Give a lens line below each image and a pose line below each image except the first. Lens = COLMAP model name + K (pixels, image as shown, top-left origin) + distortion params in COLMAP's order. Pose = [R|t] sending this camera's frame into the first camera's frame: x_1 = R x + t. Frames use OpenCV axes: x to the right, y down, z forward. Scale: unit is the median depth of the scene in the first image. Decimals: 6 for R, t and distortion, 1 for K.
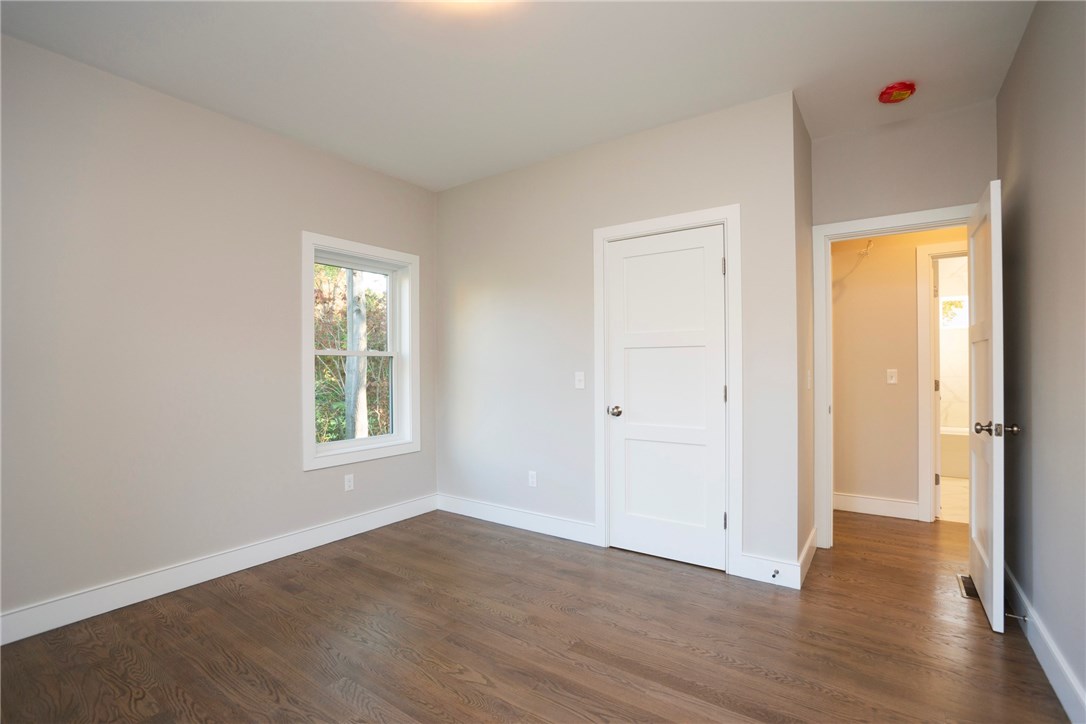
lens RADIAL K [[501.1, 0, 536.4], [0, 501.1, 363.3], [0, 0, 1]] dist [-0.034134, 0.004577]
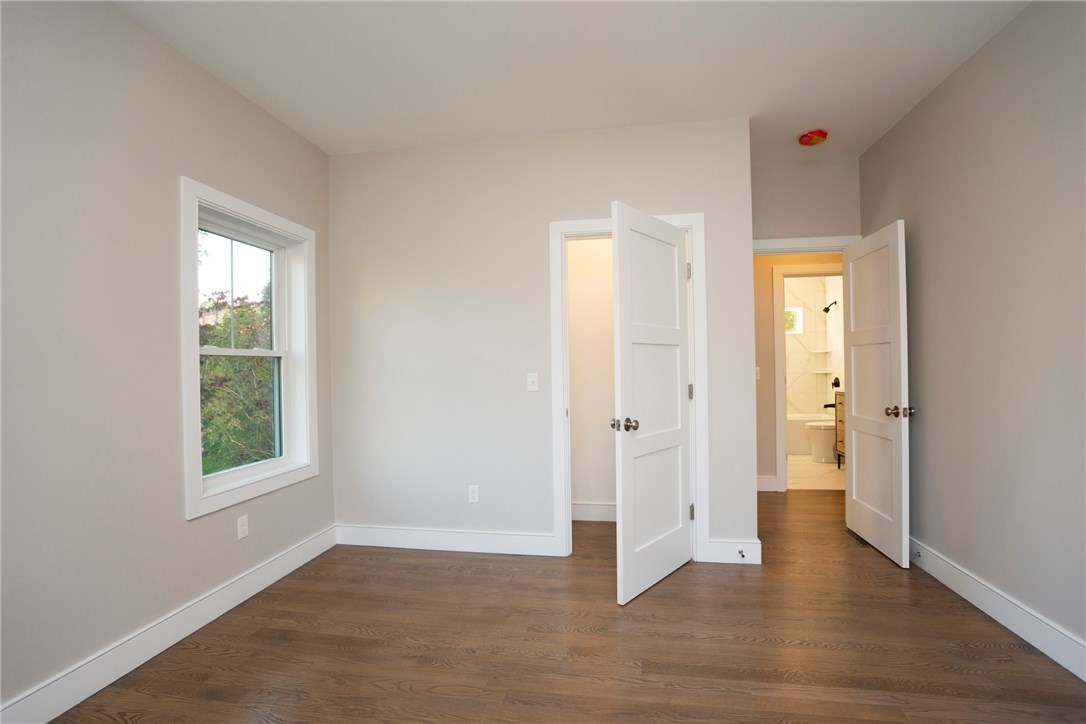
lens RADIAL K [[501.1, 0, 545.9], [0, 501.1, 362.7], [0, 0, 1]] dist [-0.034134, 0.004577]
pose [[0.899258, -0.003636, 0.437403, -0.313769], [0.006397, 0.999968, -0.004839, 0.003071], [-0.437372, 0.007150, 0.899252, 0.157112]]
